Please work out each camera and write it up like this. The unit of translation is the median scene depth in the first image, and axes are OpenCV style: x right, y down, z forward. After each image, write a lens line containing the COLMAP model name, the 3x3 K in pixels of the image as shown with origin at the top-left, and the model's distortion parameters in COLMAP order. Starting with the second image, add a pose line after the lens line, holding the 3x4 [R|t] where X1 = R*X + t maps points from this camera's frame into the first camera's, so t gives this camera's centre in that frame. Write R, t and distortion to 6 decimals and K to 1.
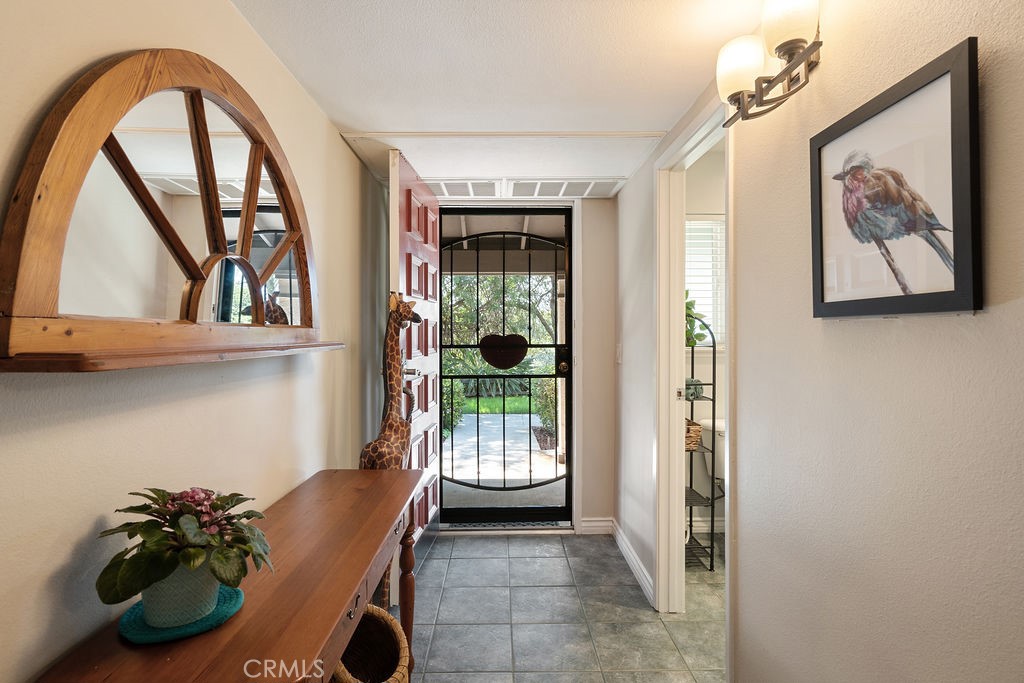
lens RADIAL K [[527.6, 0, 505.5], [0, 527.6, 335.8], [0, 0, 1]] dist [0.002884, 0.000258]
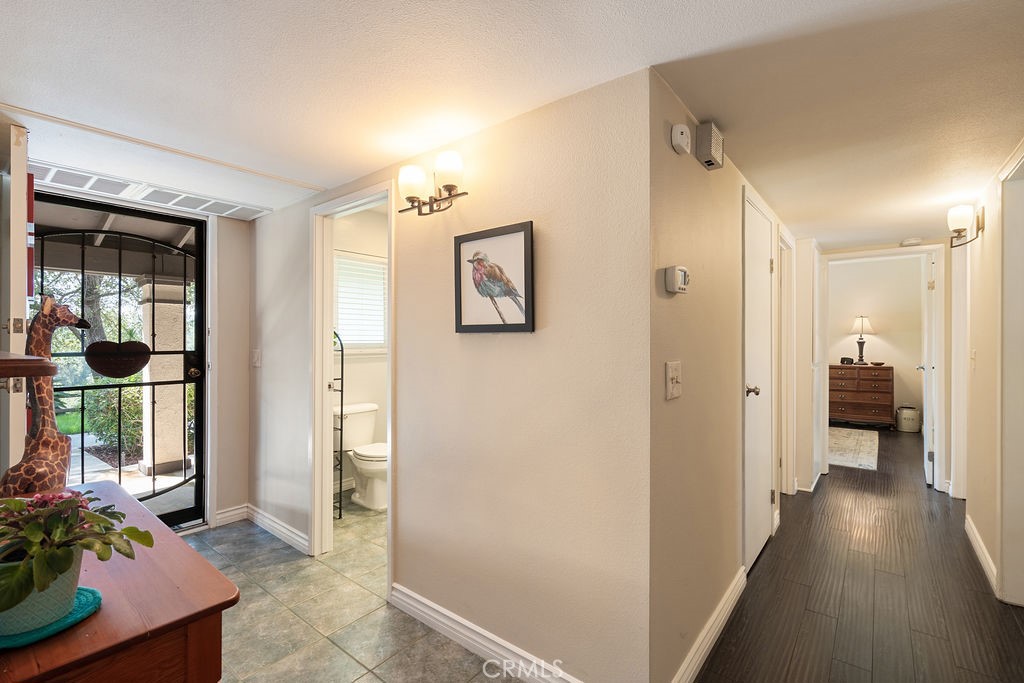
lens RADIAL K [[465.9, 0, 514.9], [0, 465.9, 342.4], [0, 0, 1]] dist [-0.001313, -0.000508]
pose [[0.633211, 0.000307, 0.773979, -0.274532], [0.000601, 0.999999, -0.000889, 0.000719], [-0.773979, 0.001028, 0.633210, -0.100549]]
